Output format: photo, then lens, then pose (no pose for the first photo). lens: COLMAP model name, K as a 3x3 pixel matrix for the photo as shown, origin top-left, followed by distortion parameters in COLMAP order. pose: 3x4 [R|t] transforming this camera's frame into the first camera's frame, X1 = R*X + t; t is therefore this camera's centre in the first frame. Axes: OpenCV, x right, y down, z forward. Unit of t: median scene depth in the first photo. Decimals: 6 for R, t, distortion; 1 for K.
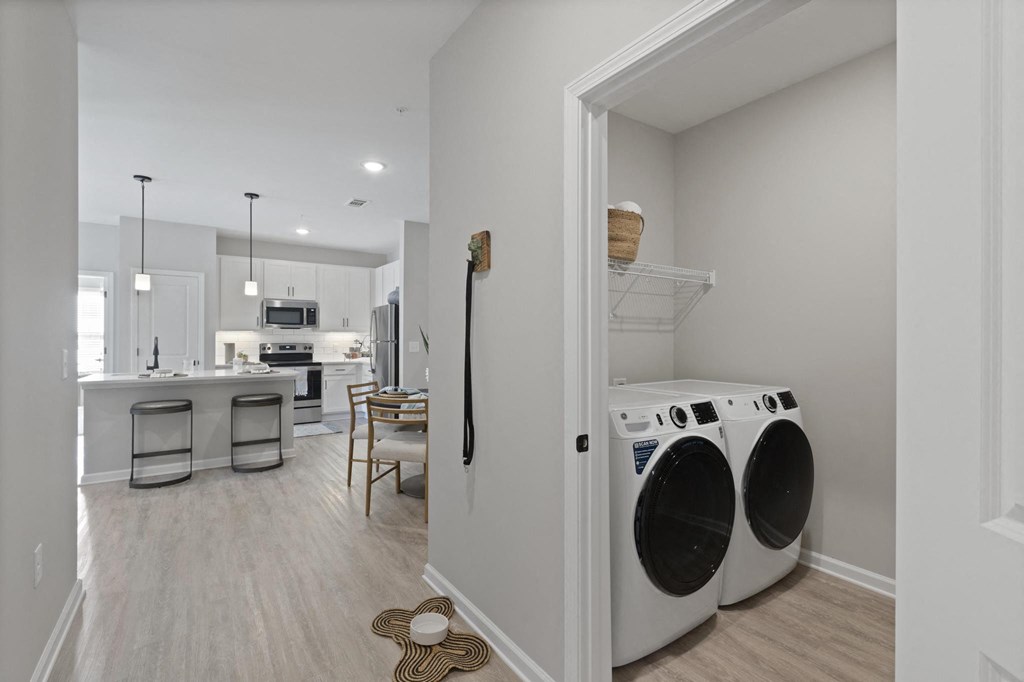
lens RADIAL K [[465.8, 0, 518.2], [0, 465.8, 336.4], [0, 0, 1]] dist [0.004106, 0.000103]
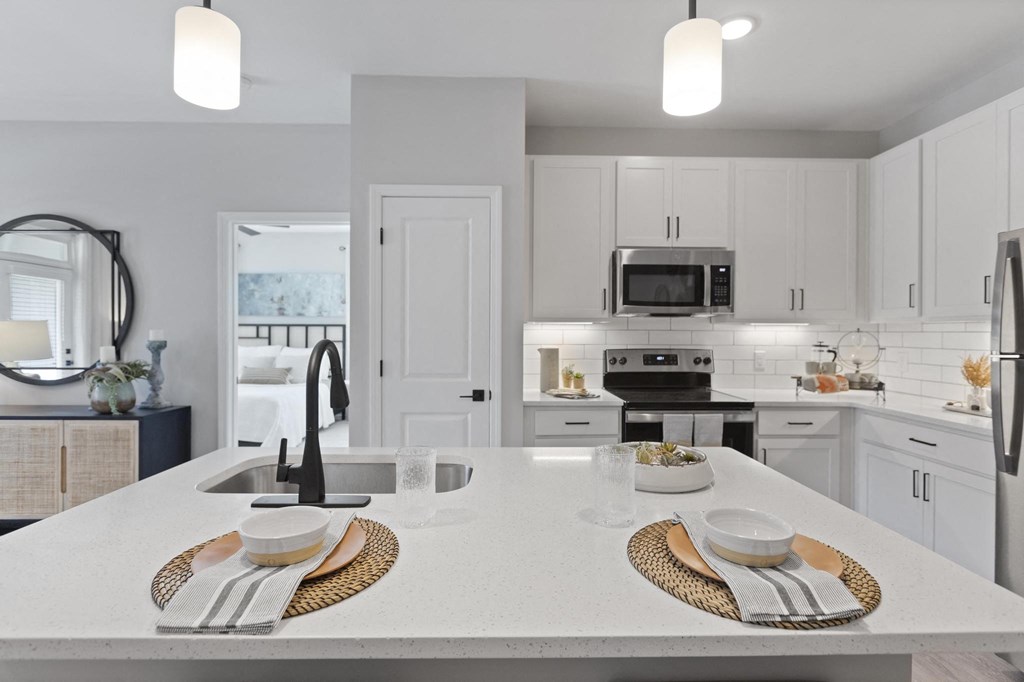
lens RADIAL K [[480.7, 0, 516.2], [0, 480.7, 334.7], [0, 0, 1]] dist [-0.000452, 0.000430]
pose [[0.828799, 0.003402, -0.559536, -0.360079], [-0.001807, 0.999993, 0.003403, -0.000791], [0.559543, -0.001810, 0.828799, 0.557916]]
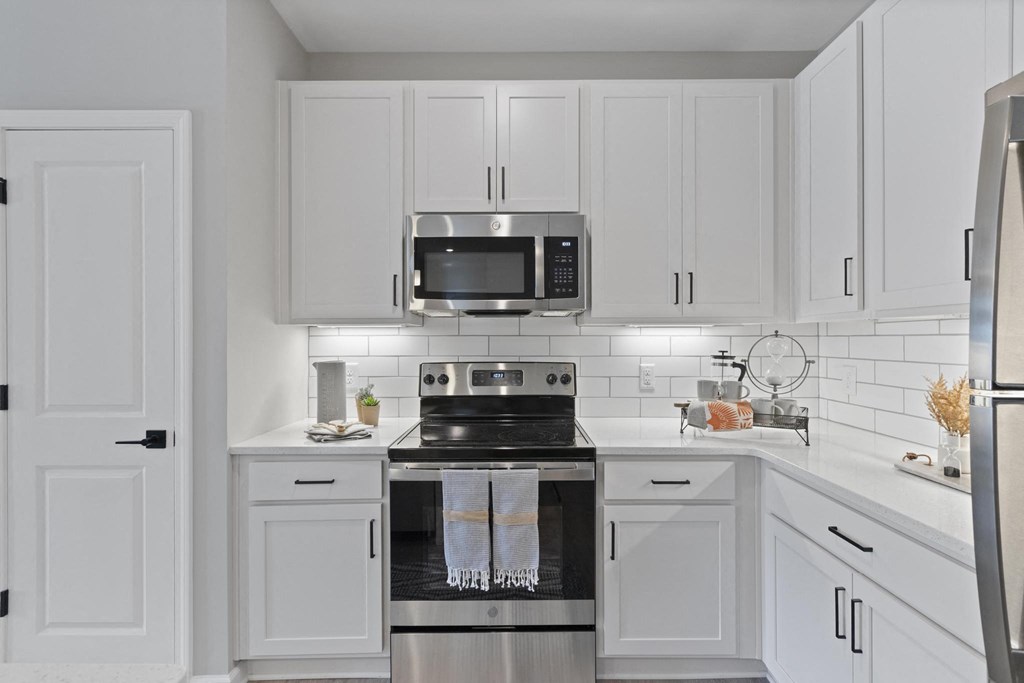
lens RADIAL K [[453.6, 0, 516.5], [0, 453.6, 338.3], [0, 0, 1]] dist [0.002731, 0.000320]
pose [[0.813243, -0.005080, -0.581902, -0.315359], [0.004092, 0.999987, -0.003012, -0.000822], [0.581909, 0.000069, 0.813254, 0.778431]]
